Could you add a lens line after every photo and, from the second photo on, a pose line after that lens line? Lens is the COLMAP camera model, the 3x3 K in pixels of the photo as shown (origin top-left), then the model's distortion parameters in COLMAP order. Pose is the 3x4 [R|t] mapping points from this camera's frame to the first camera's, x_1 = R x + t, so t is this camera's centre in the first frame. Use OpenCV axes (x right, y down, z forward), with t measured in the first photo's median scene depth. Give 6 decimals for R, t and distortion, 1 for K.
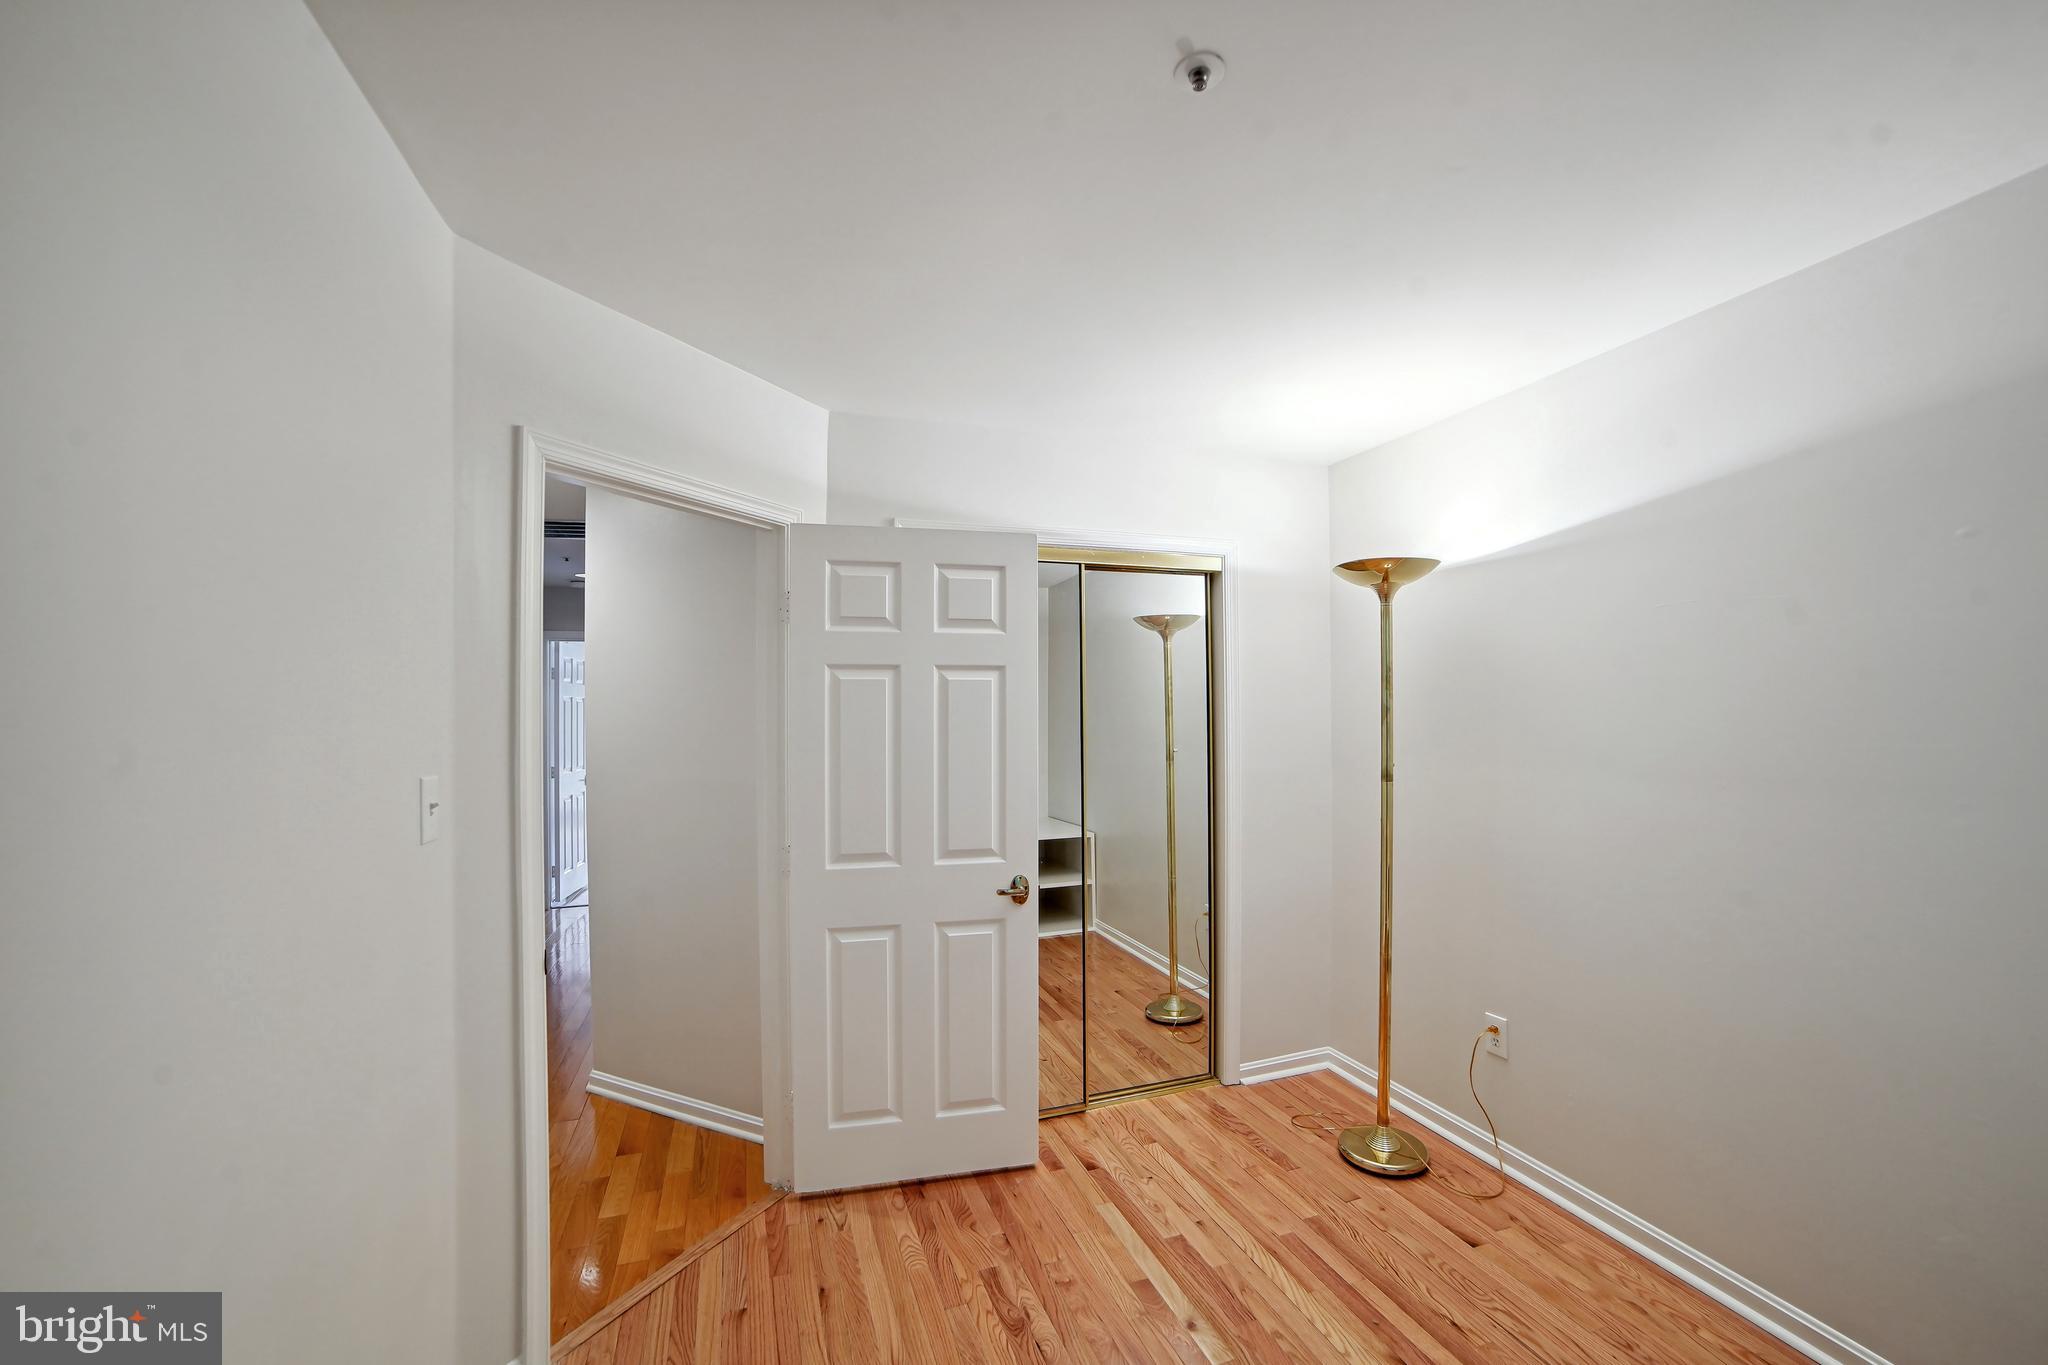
lens RADIAL K [[911.1, 0, 1024.0], [0, 911.1, 695.7], [0, 0, 1]] dist [-0.000484, -0.000067]
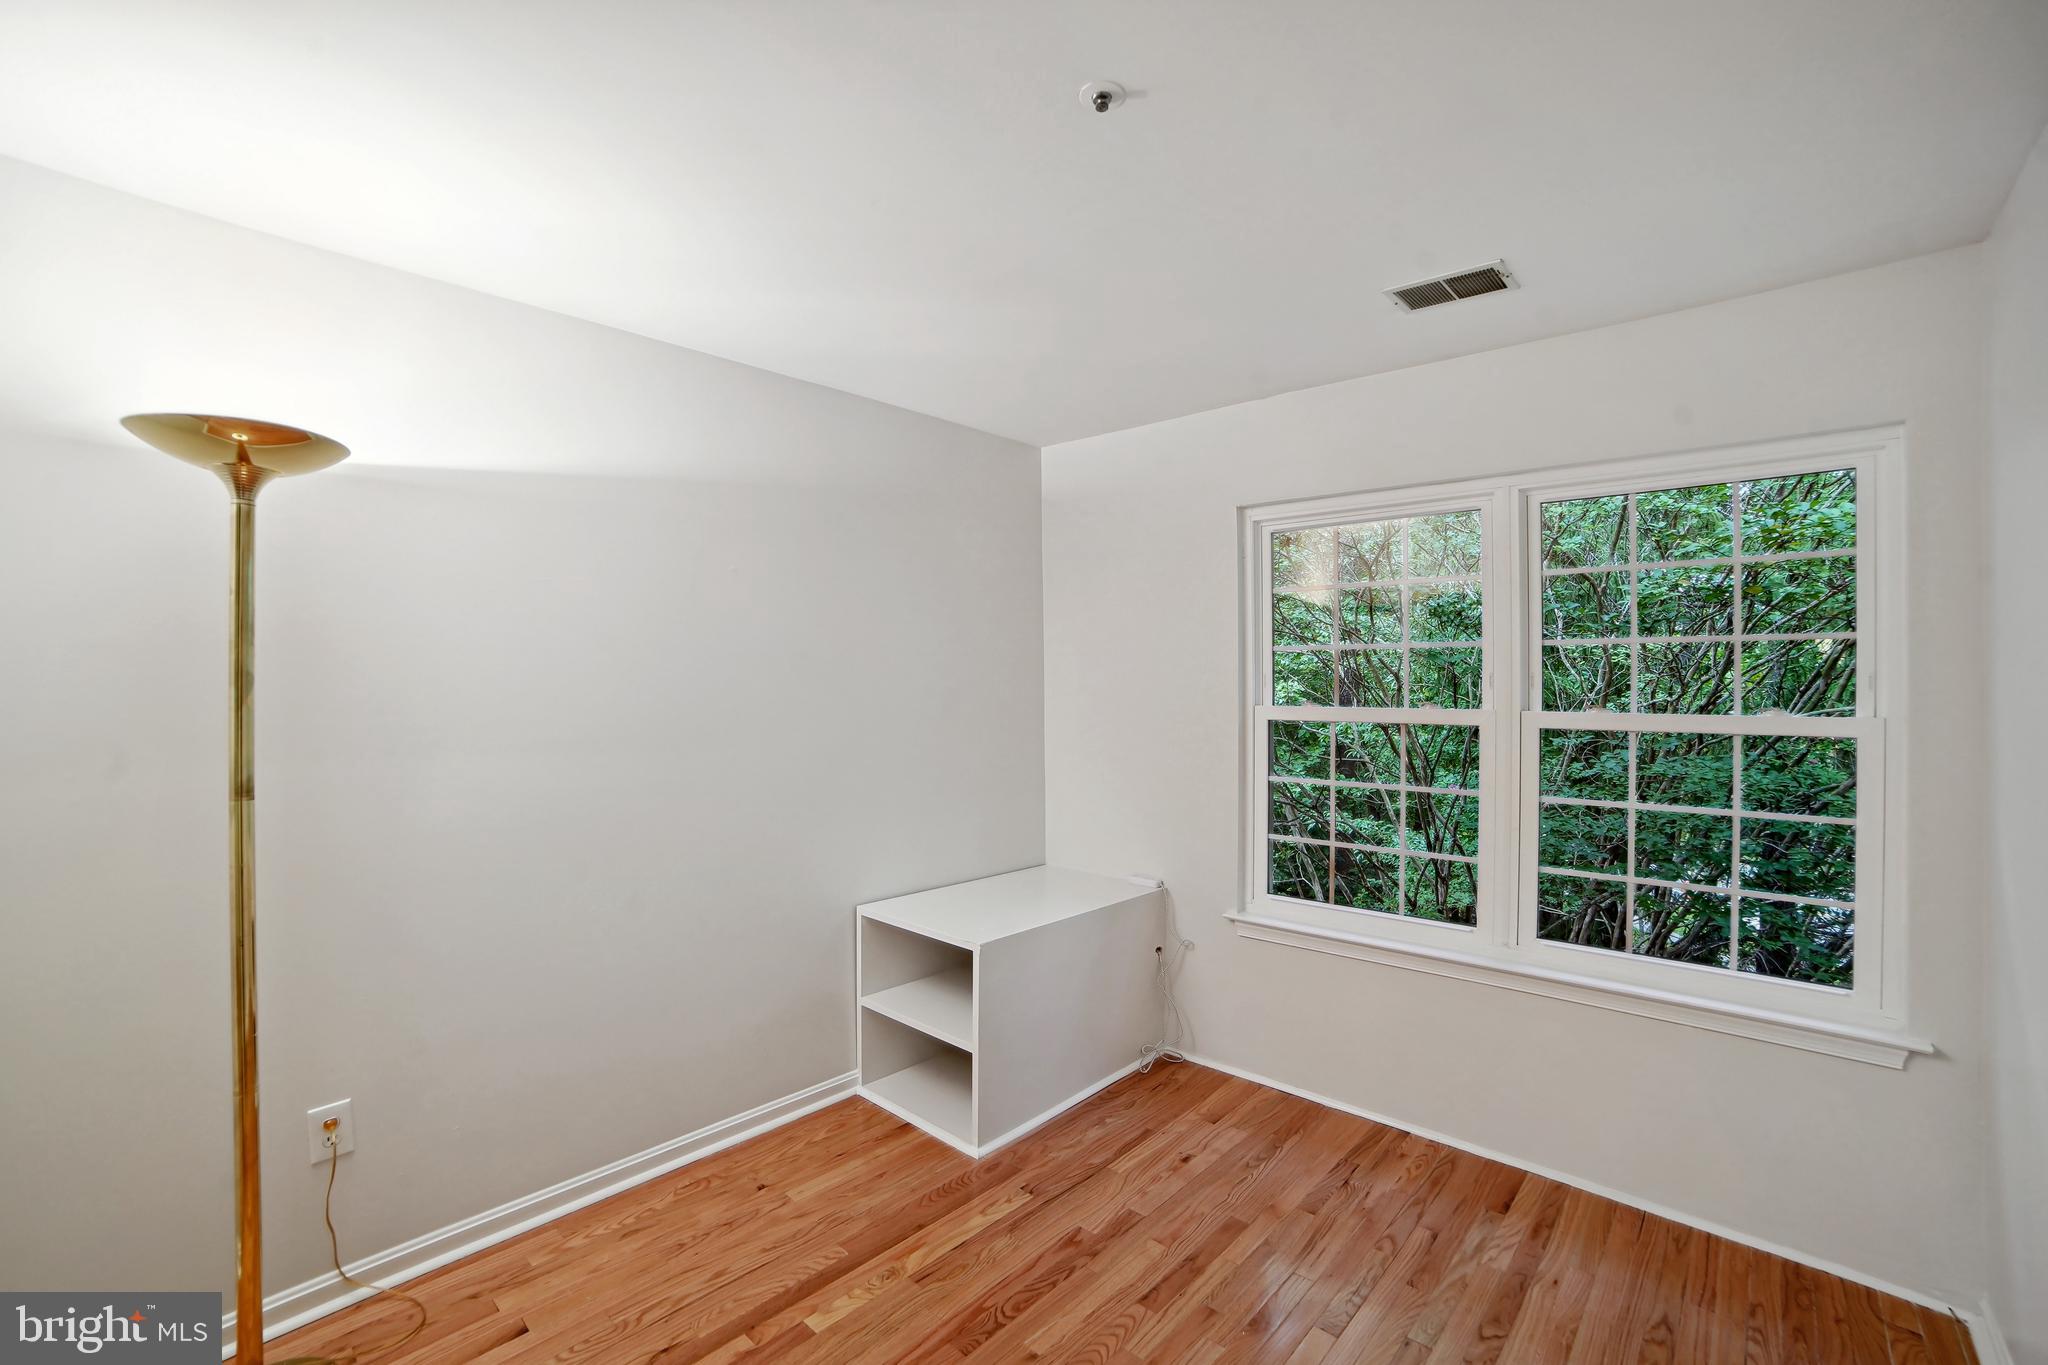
lens RADIAL K [[911.1, 0, 1024.0], [0, 911.1, 695.7], [0, 0, 1]] dist [-0.000484, -0.000067]
pose [[-0.500522, -0.000346, 0.865724, -0.376536], [0.002695, 0.999994, 0.001958, 0.027267], [-0.865720, 0.003313, -0.500518, 0.871297]]
